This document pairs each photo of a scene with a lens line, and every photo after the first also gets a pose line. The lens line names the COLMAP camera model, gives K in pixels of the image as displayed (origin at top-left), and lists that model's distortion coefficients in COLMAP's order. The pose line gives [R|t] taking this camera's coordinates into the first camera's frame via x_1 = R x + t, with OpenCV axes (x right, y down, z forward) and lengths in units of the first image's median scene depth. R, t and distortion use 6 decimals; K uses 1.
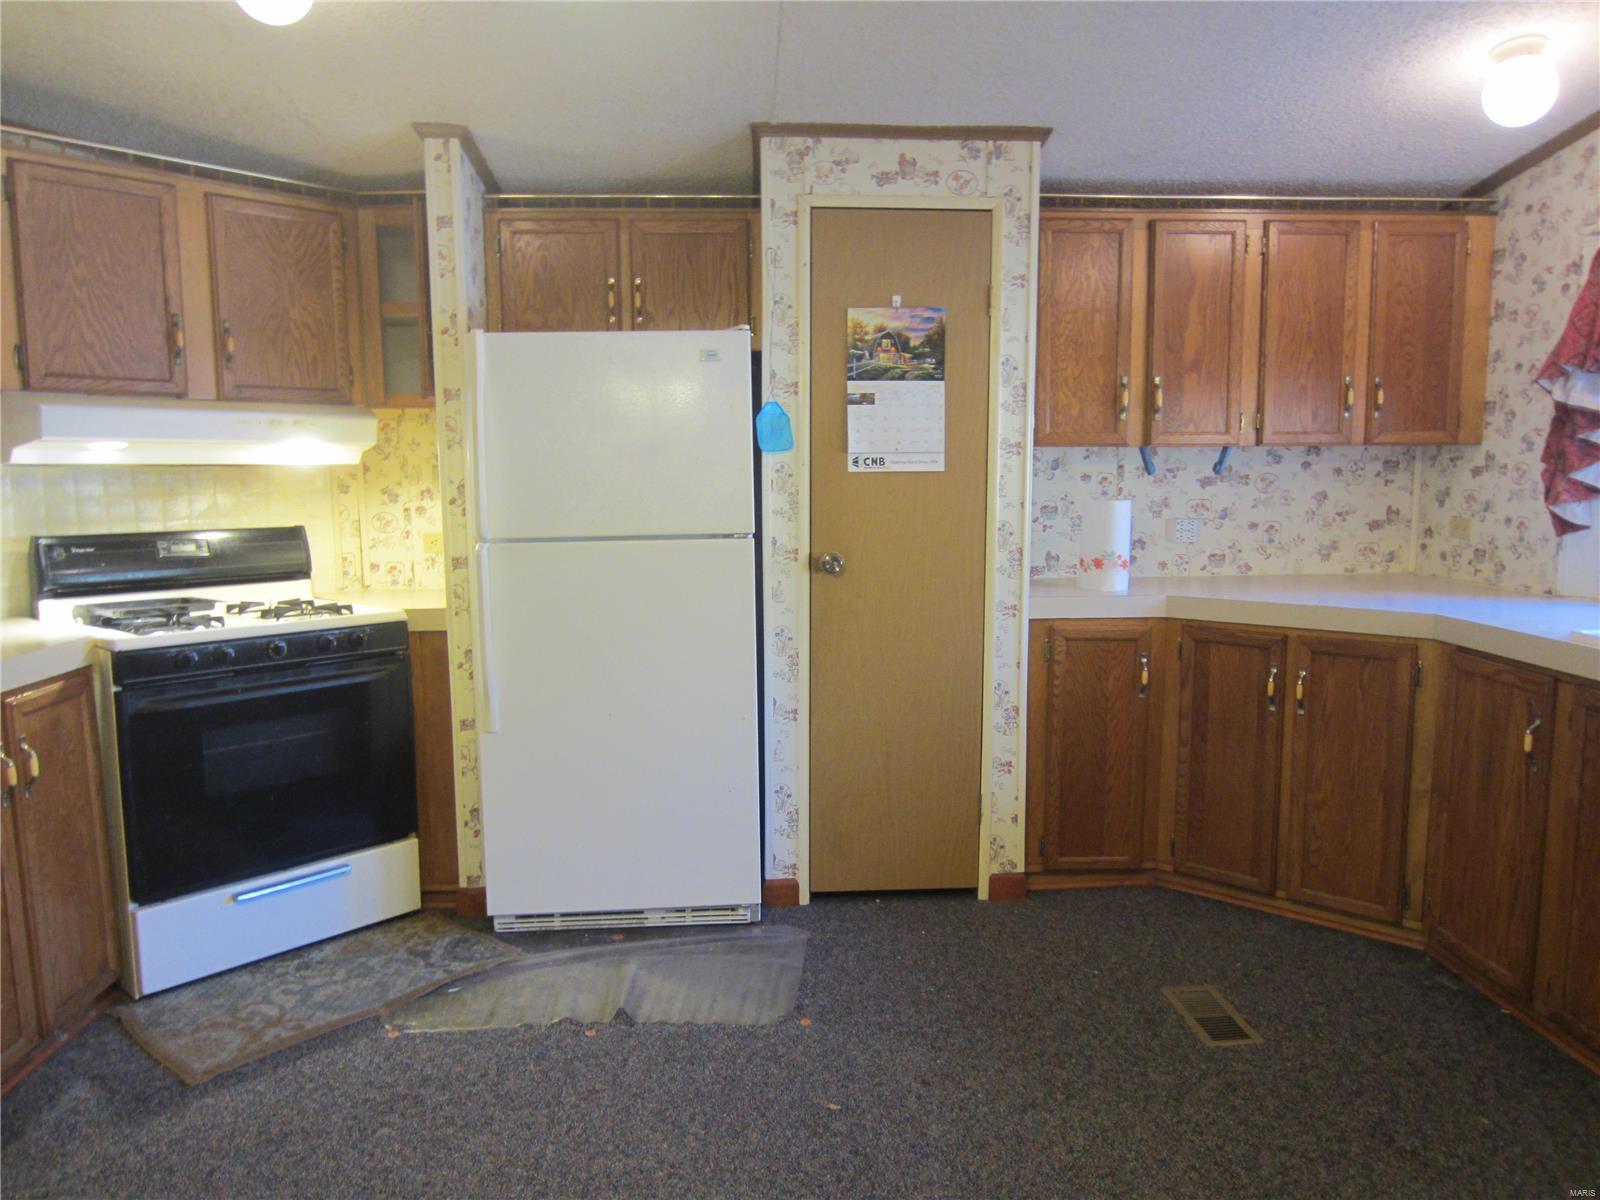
lens RADIAL K [[1139.5, 0, 800.0], [0, 1139.5, 600.0], [0, 0, 1]] dist [-0.040072, 0.016891]
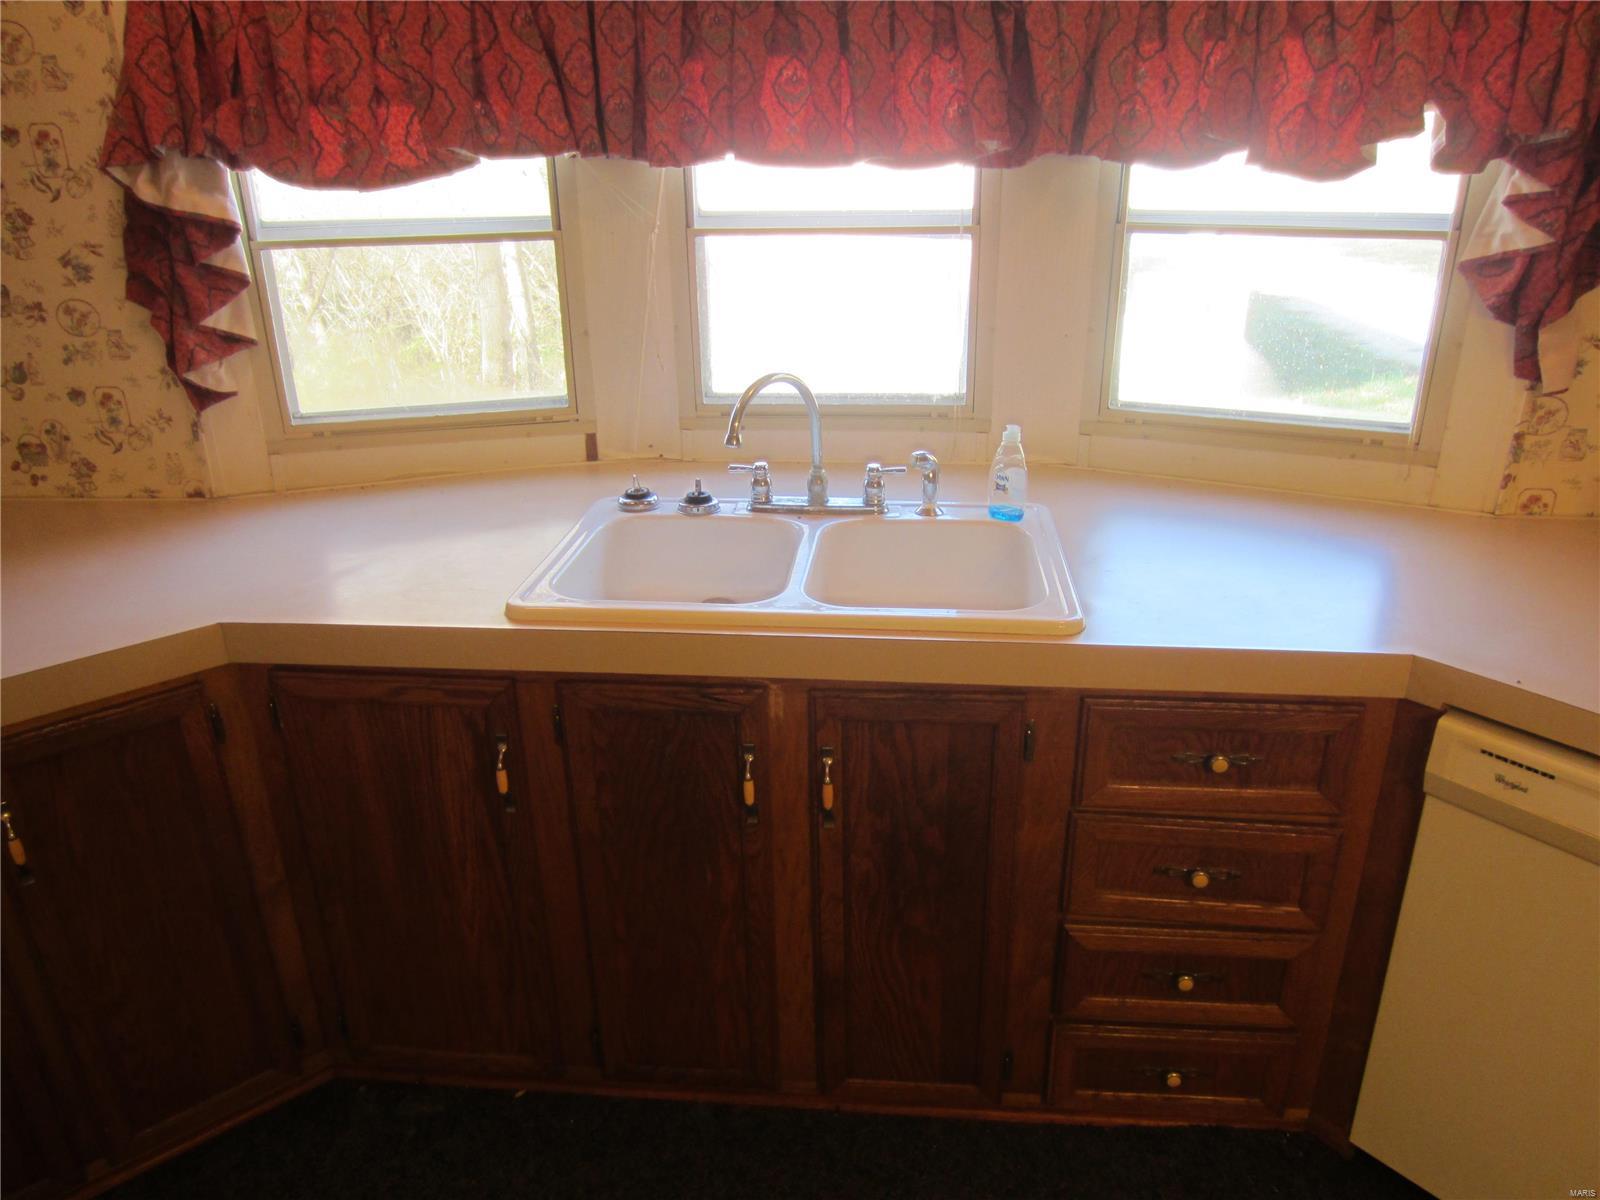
lens RADIAL K [[1139.5, 0, 800.0], [0, 1139.5, 600.0], [0, 0, 1]] dist [-0.040072, 0.016891]
pose [[0.139664, -0.377691, 0.915338, 0.074892], [0.133193, 0.923163, 0.360597, -0.144407], [-0.981200, 0.071554, 0.179238, 0.529326]]
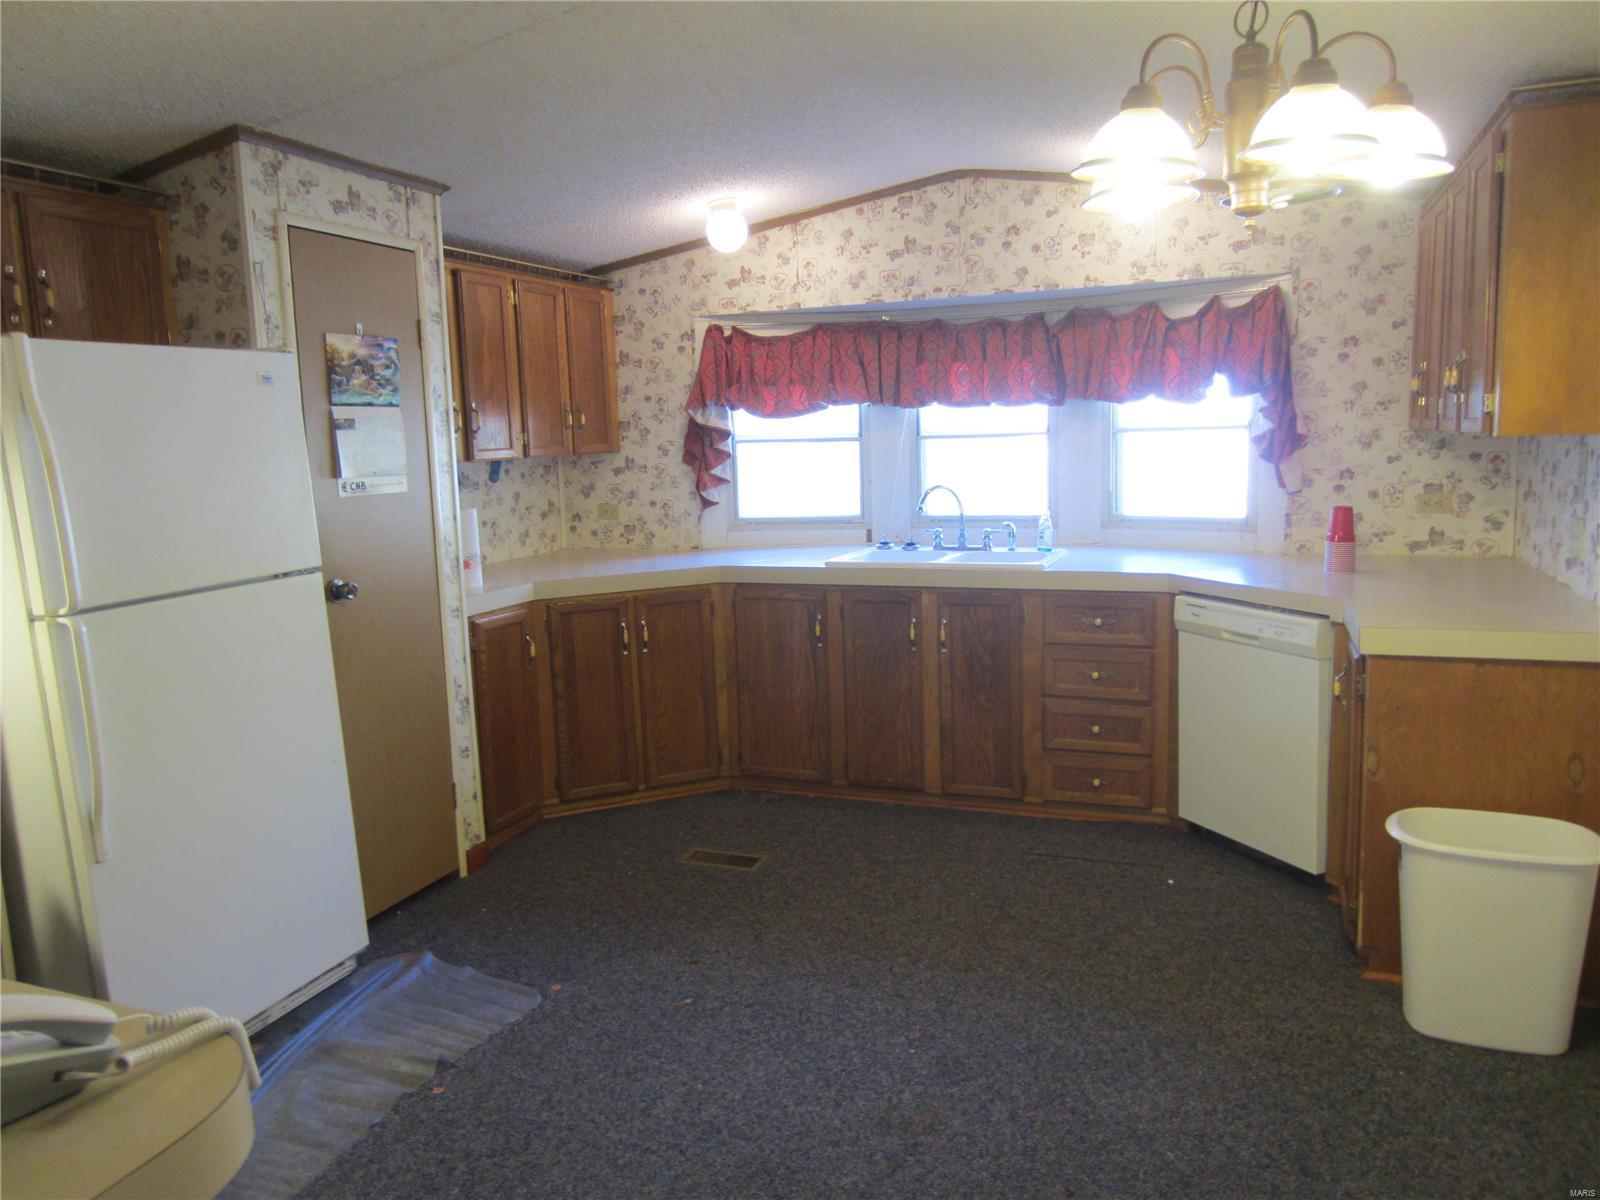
lens RADIAL K [[1139.5, 0, 800.0], [0, 1139.5, 600.0], [0, 0, 1]] dist [-0.040072, 0.016891]
pose [[0.409300, -0.139823, 0.901623, -0.682154], [0.137848, 0.986321, 0.090380, -0.057367], [-0.901927, 0.087295, 0.422975, 0.223542]]
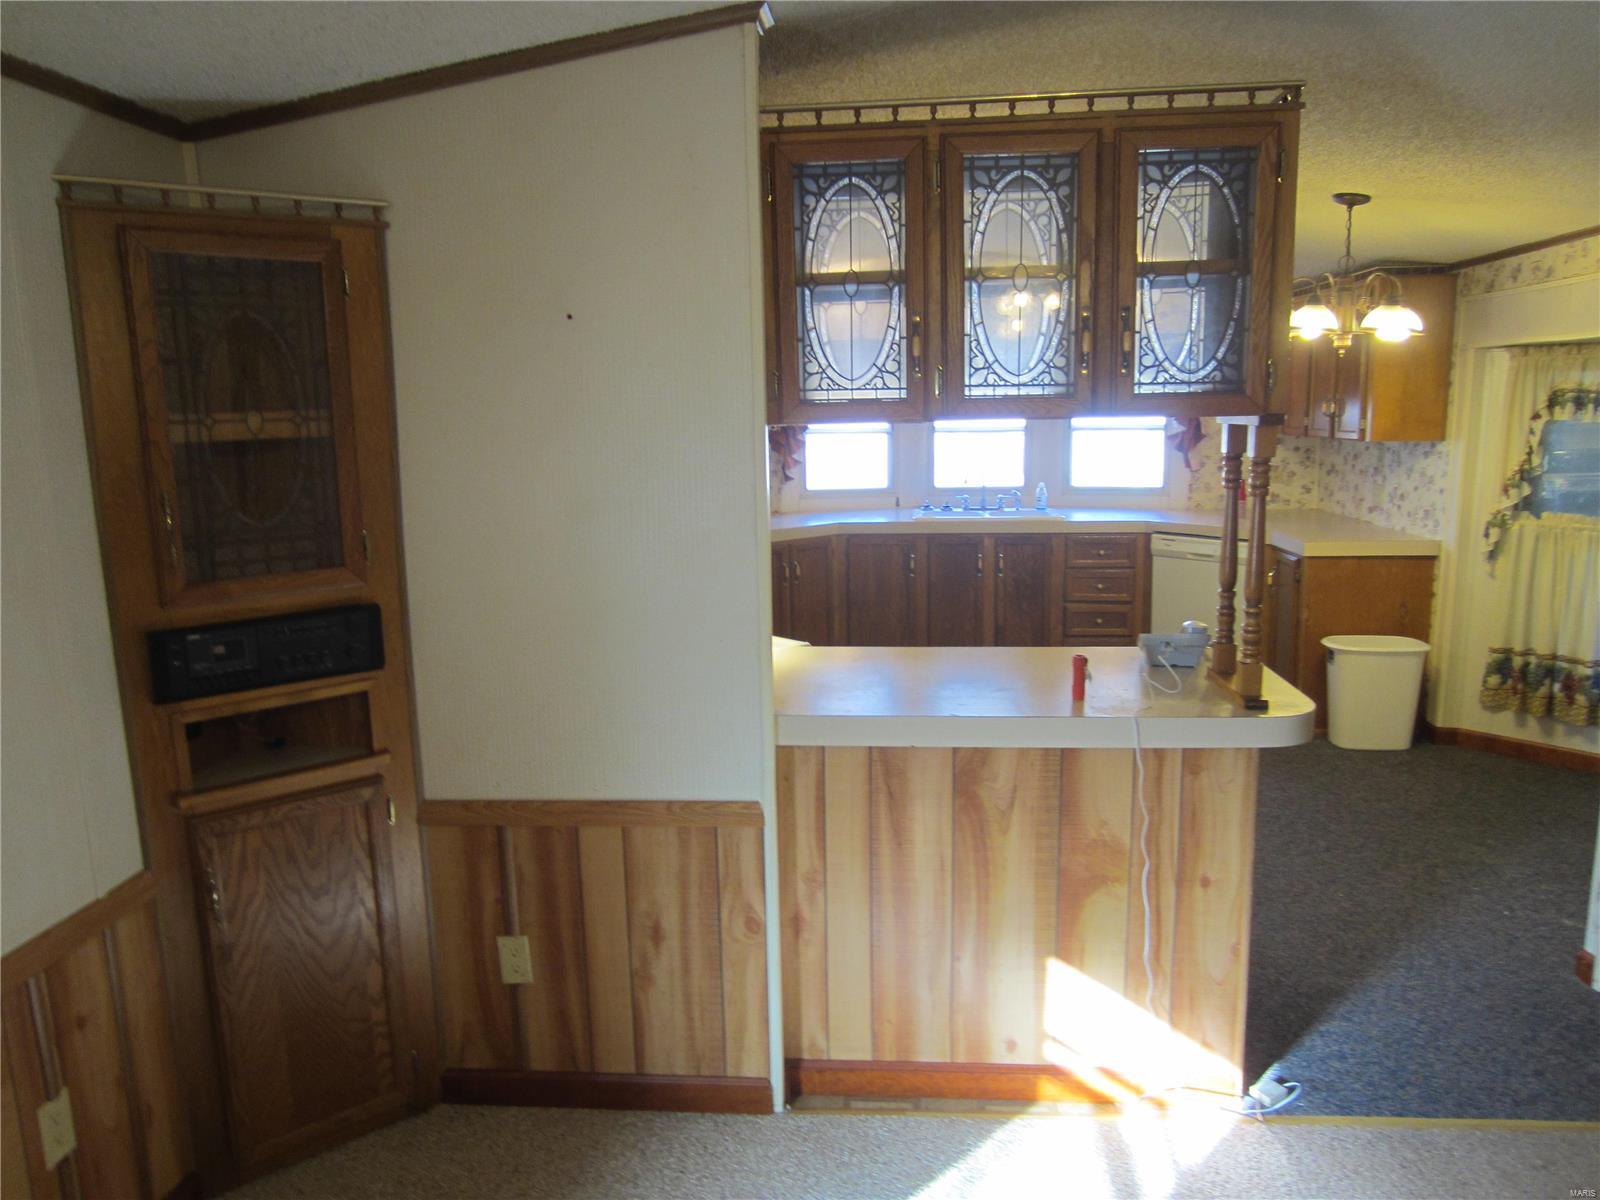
lens RADIAL K [[1139.5, 0, 800.0], [0, 1139.5, 600.0], [0, 0, 1]] dist [-0.040072, 0.016891]
pose [[0.125365, -0.163680, 0.978516, -1.401646], [0.132983, 0.980169, 0.146919, -0.150024], [-0.983158, 0.111708, 0.144645, 0.673644]]
